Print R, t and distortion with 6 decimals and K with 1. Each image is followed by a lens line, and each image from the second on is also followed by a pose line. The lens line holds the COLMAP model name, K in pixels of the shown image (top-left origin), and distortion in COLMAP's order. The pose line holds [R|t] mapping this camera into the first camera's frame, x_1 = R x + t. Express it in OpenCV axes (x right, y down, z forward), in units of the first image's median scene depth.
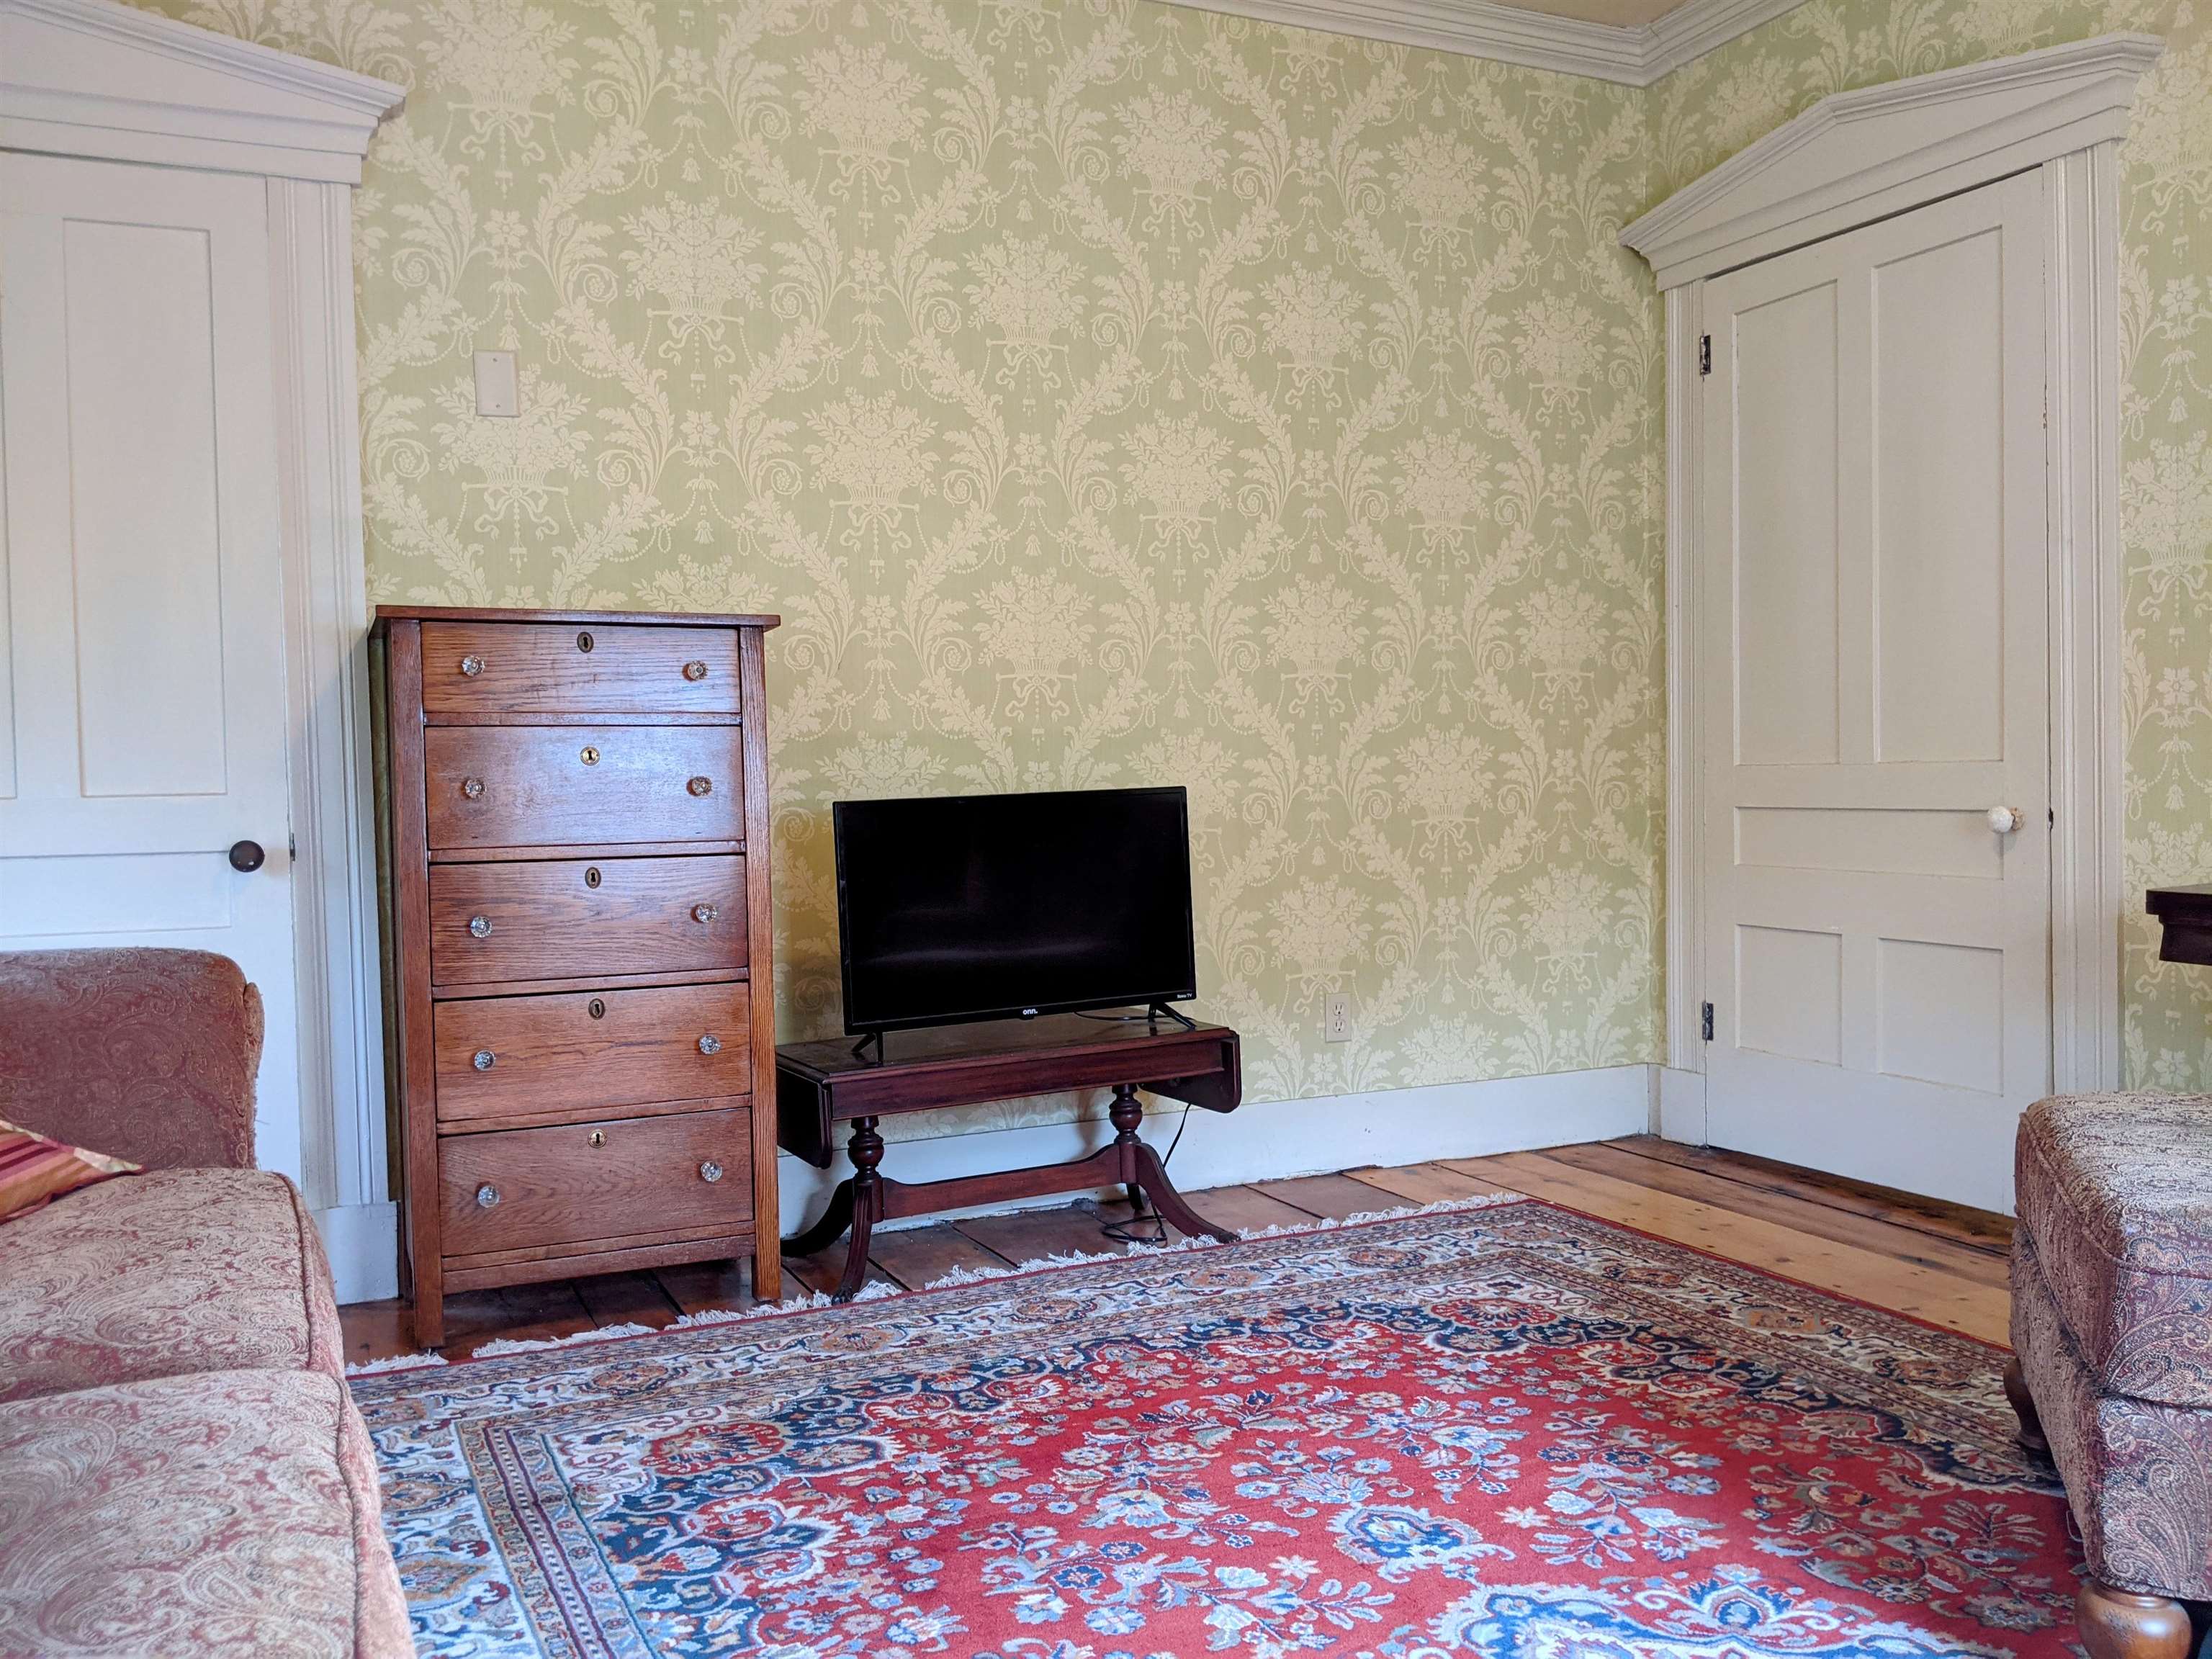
lens RADIAL K [[1769.5, 0, 1093.7], [0, 1769.5, 836.1], [0, 0, 1]] dist [0.075004, -0.152738]
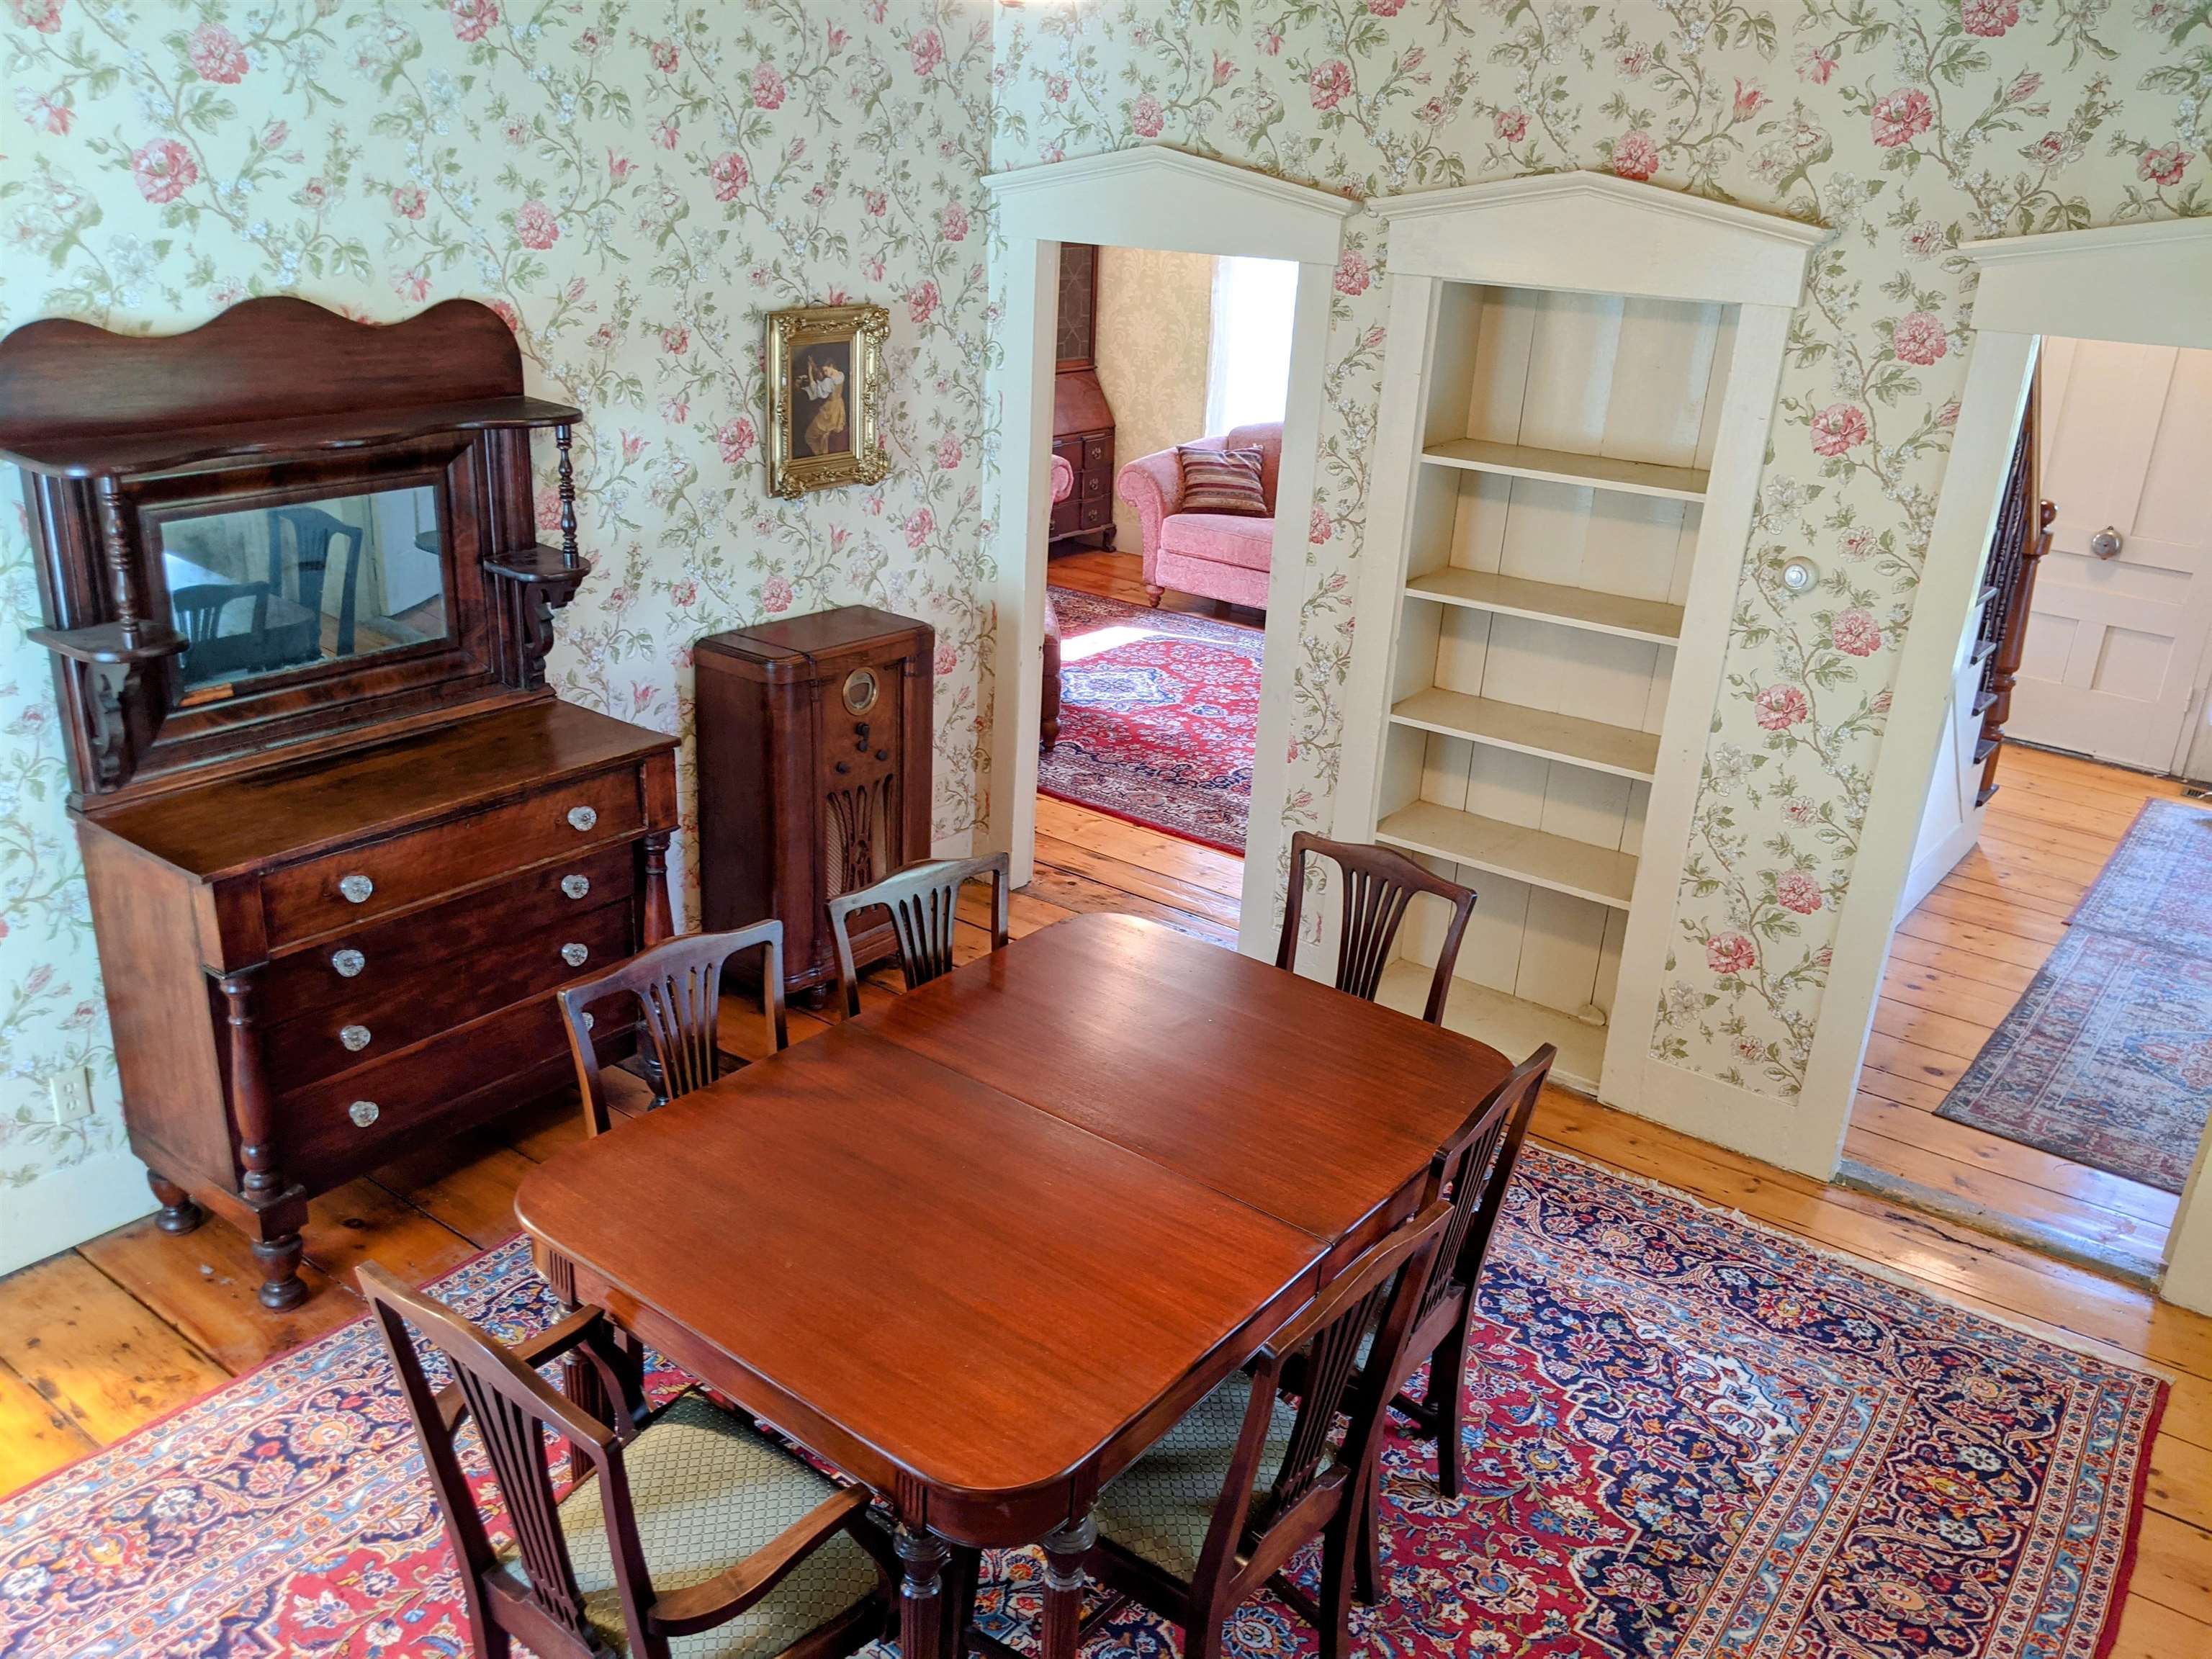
lens RADIAL K [[1776.5, 0, 1154.4], [0, 1776.5, 824.1], [0, 0, 1]] dist [0.077028, -0.160326]
pose [[-0.871980, 0.158295, -0.463243, 1.911497], [-0.054752, 0.908806, 0.413611, -0.866638], [0.486470, 0.386024, -0.783794, 3.728286]]
